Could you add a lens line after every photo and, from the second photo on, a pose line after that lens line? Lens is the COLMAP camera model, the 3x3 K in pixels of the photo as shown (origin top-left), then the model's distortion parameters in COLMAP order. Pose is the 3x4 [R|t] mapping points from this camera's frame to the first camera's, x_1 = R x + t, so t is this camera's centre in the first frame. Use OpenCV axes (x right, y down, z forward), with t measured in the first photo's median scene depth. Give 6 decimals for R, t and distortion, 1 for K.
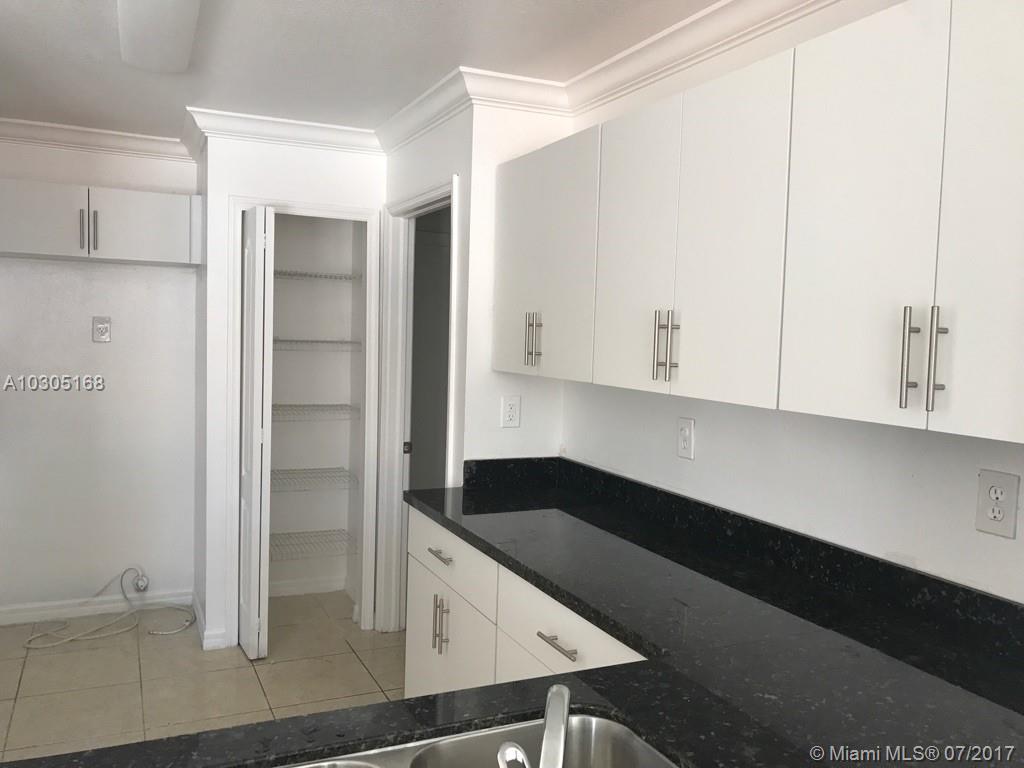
lens RADIAL K [[856.8, 0, 512.0], [0, 856.8, 384.0], [0, 0, 1]] dist [0.045205, -0.011549]
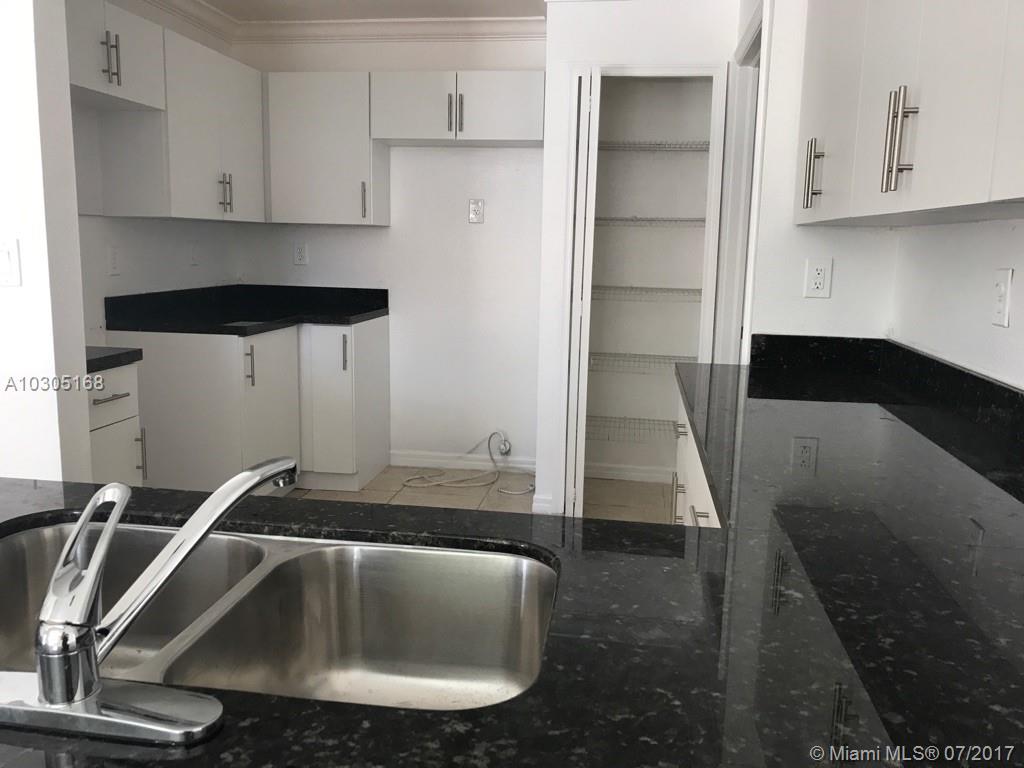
lens RADIAL K [[856.8, 0, 512.0], [0, 856.8, 384.0], [0, 0, 1]] dist [0.045205, -0.011549]
pose [[0.839175, 0.077565, -0.538302, 0.173117], [-0.030569, 0.994940, 0.095707, 0.052846], [0.543002, -0.063860, 0.837300, 0.119595]]
